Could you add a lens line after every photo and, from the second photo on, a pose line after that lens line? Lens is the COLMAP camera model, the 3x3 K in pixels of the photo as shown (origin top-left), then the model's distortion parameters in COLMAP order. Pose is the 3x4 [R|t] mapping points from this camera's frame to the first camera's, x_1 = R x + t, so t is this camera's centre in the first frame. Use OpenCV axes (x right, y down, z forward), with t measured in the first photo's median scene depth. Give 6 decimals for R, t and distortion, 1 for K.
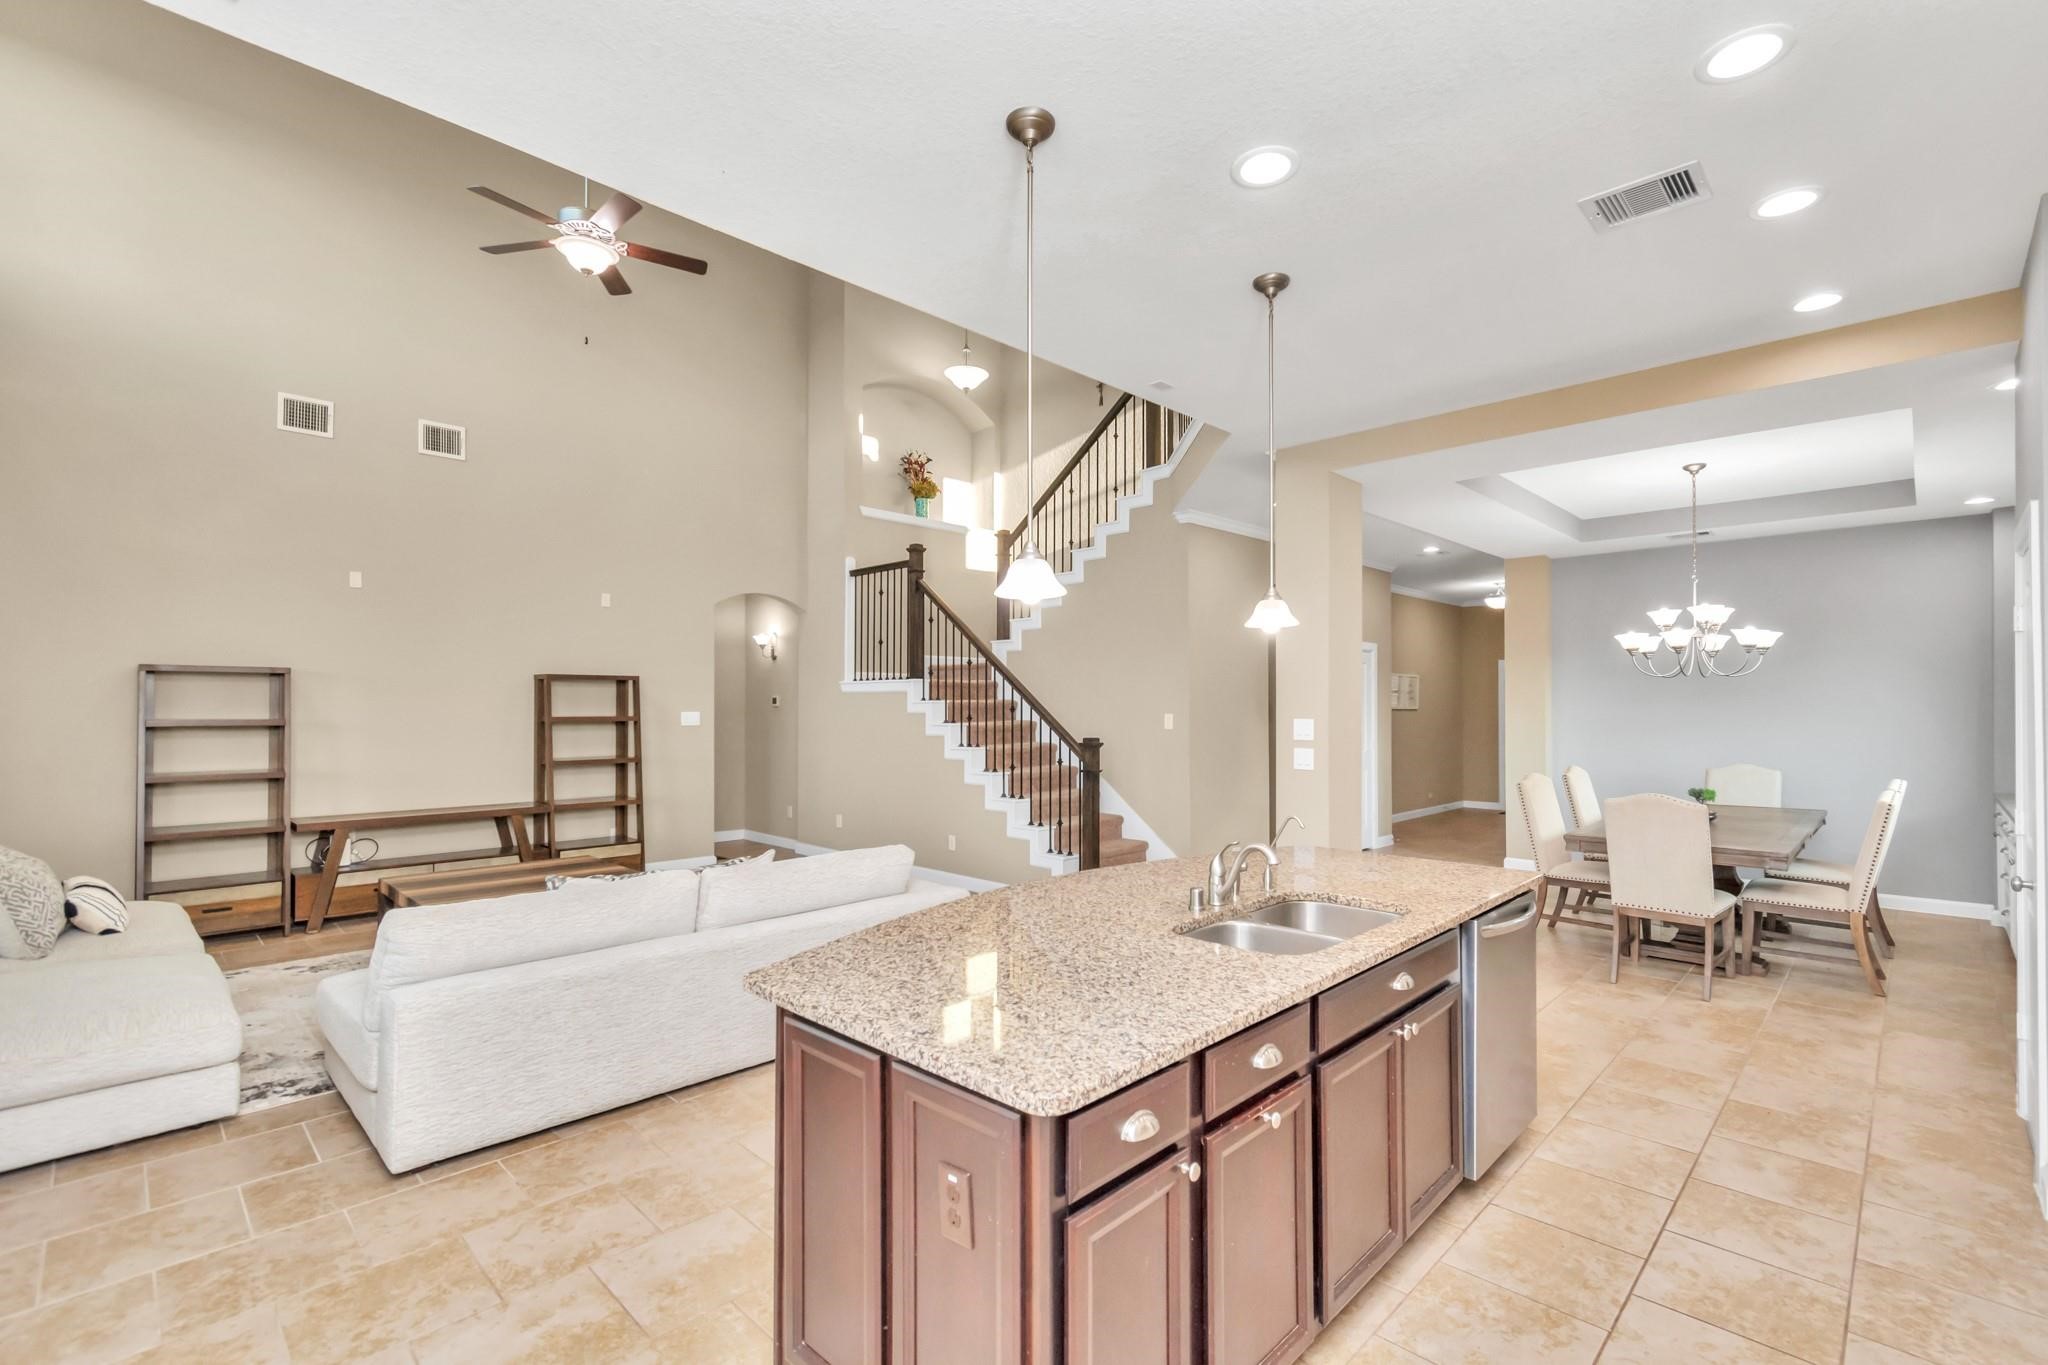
lens RADIAL K [[935.8, 0, 1027.8], [0, 935.8, 691.9], [0, 0, 1]] dist [-0.000080, 0.000200]
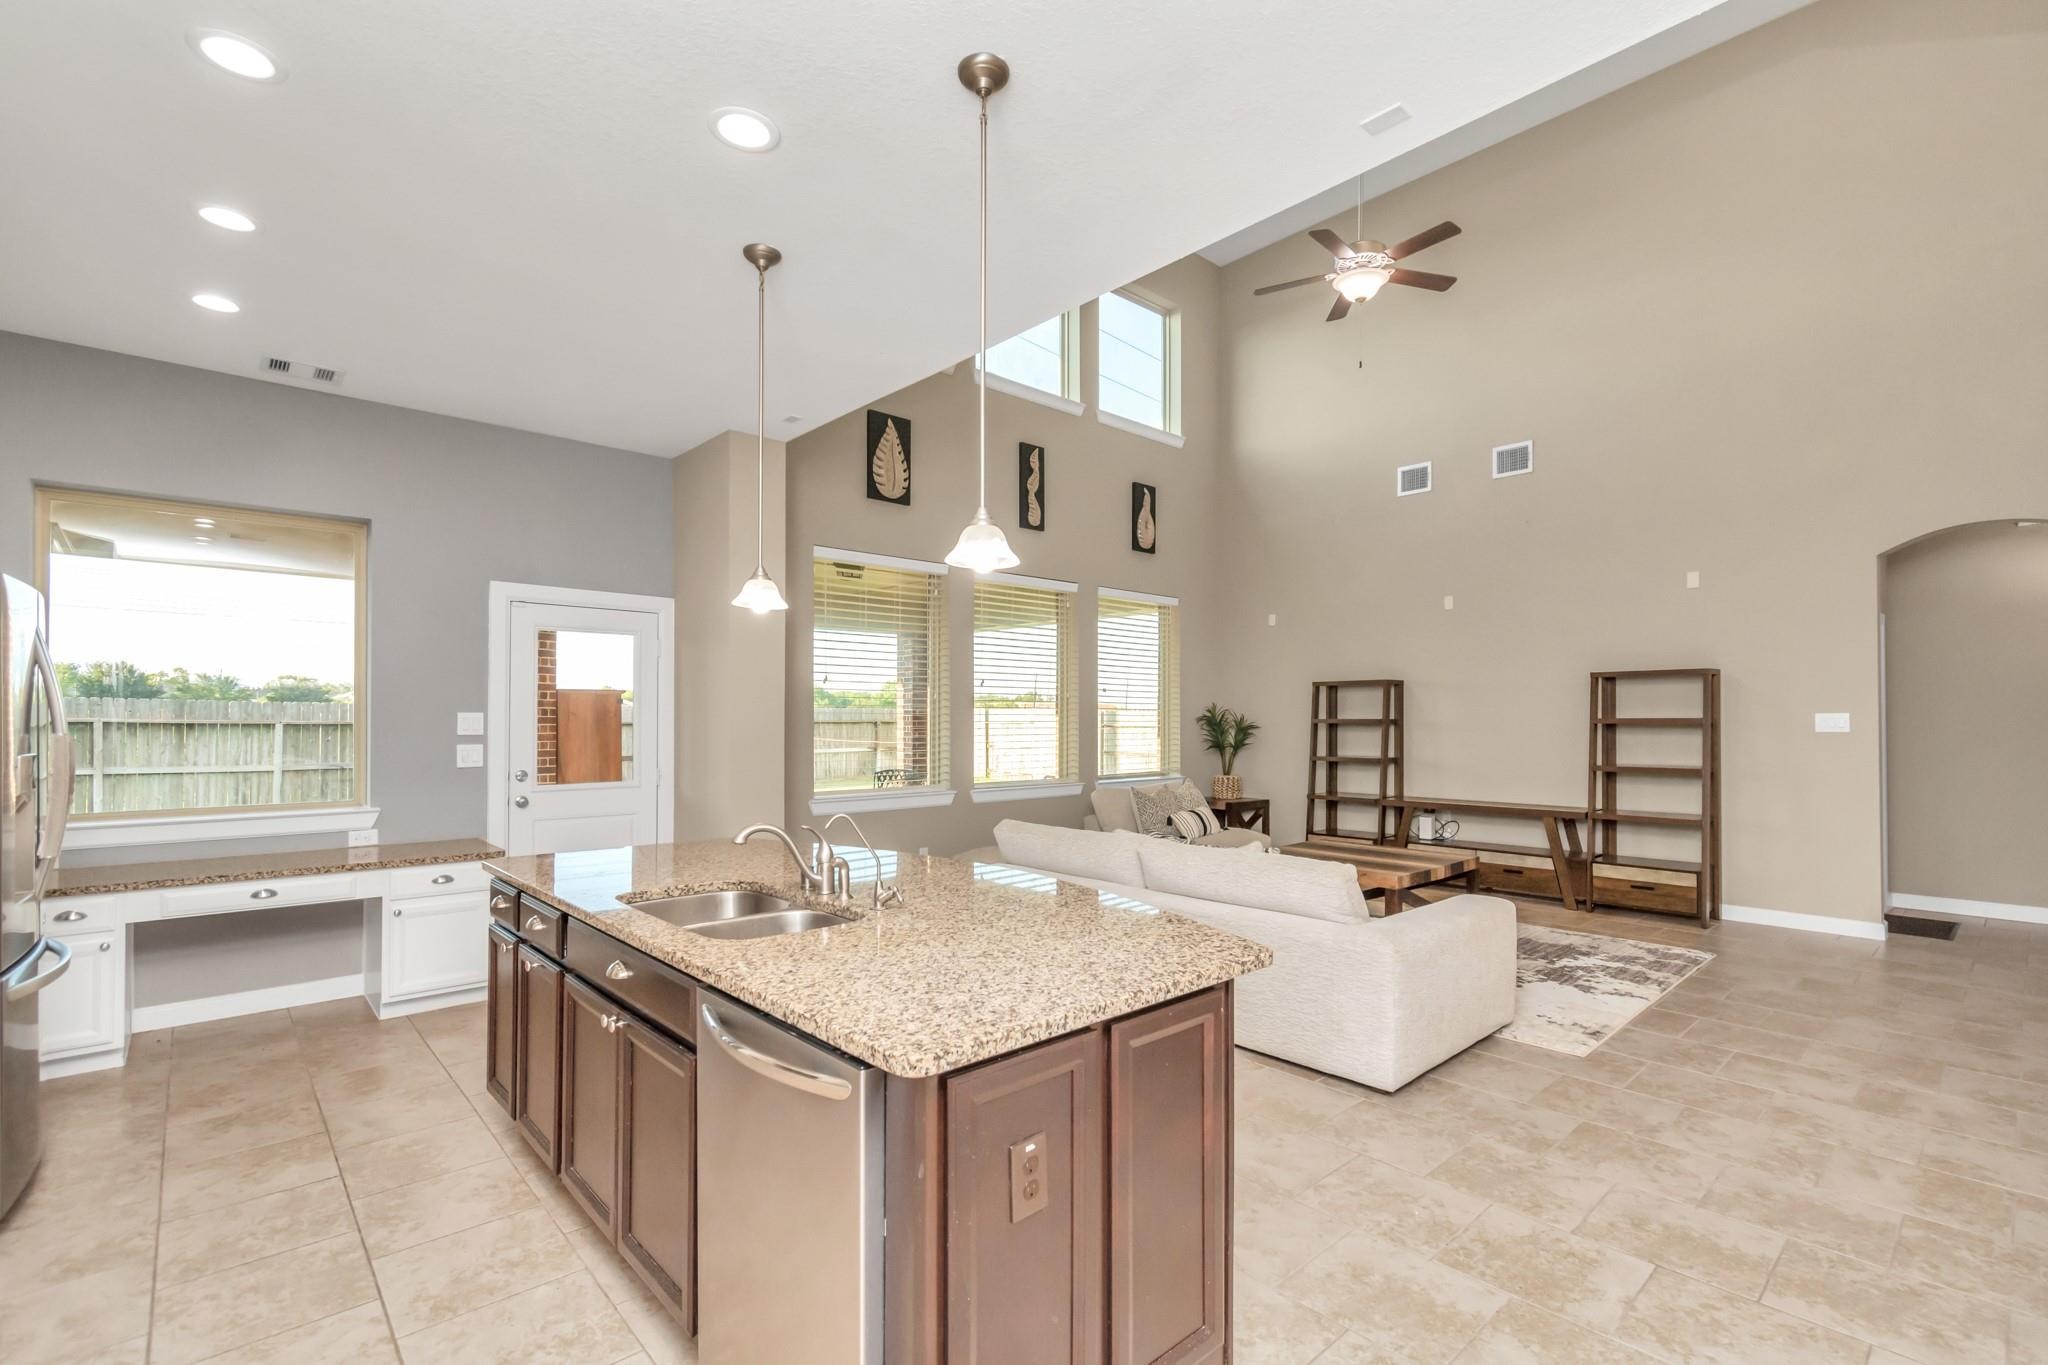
lens RADIAL K [[907.5, 0, 1023.3], [0, 907.5, 709.5], [0, 0, 1]] dist [-0.002432, -0.000485]
pose [[-0.069437, -0.003490, -0.997580, 0.438037], [0.024852, 0.999677, -0.005227, 0.008049], [0.997277, -0.025154, -0.069328, 0.497671]]
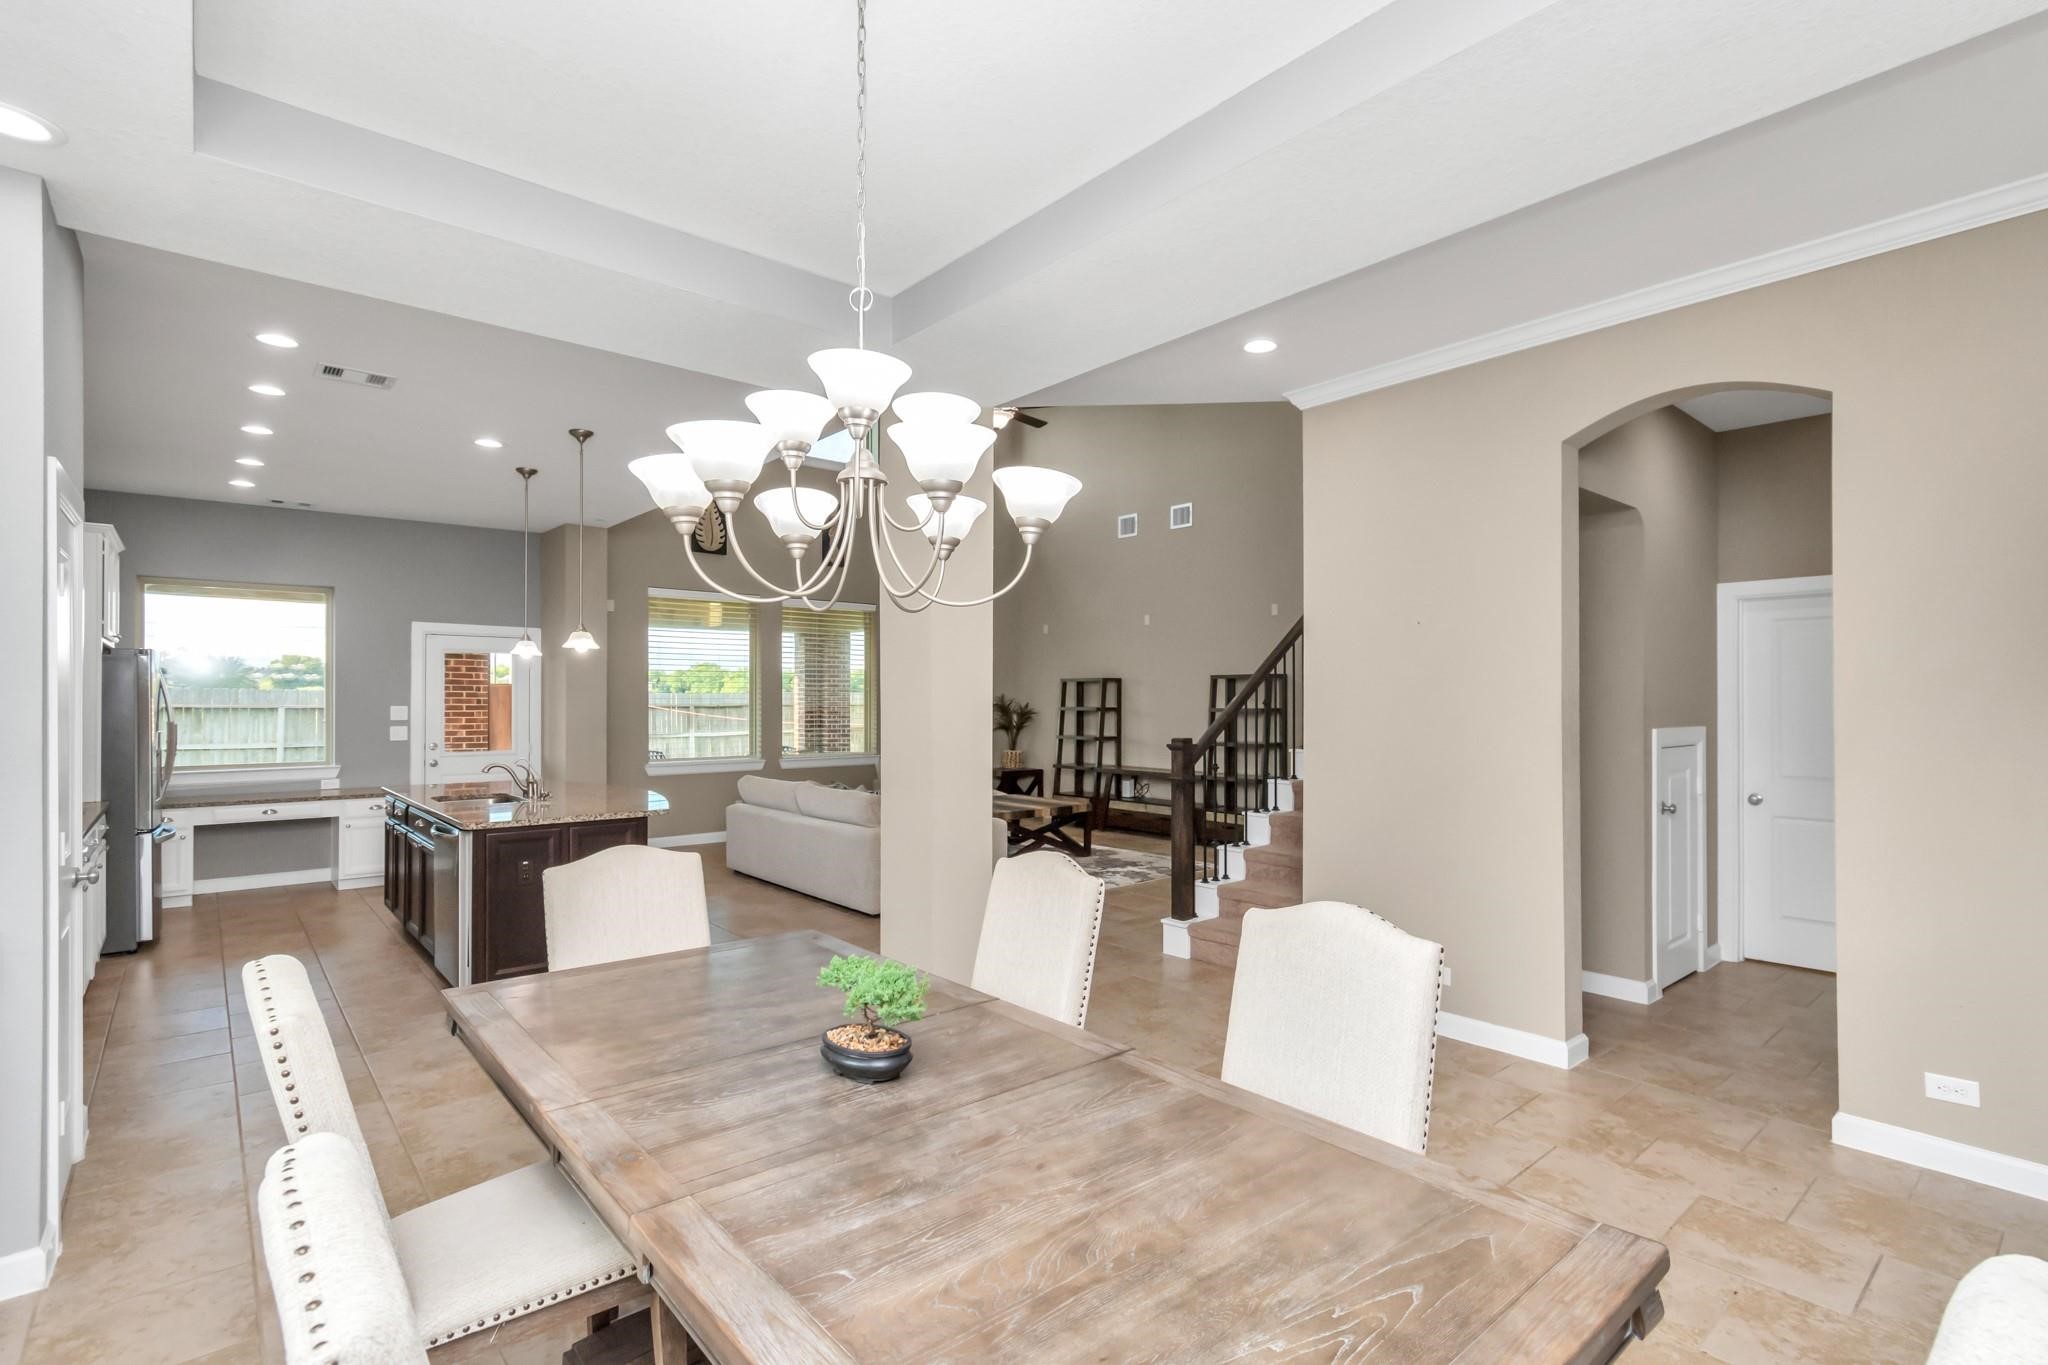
lens RADIAL K [[935.8, 0, 1027.8], [0, 935.8, 691.9], [0, 0, 1]] dist [-0.000080, 0.000200]
pose [[-0.085199, -0.001166, -0.996363, 0.820857], [0.024873, 0.999685, -0.003297, 0.002061], [0.996053, -0.025064, -0.085143, 0.865433]]
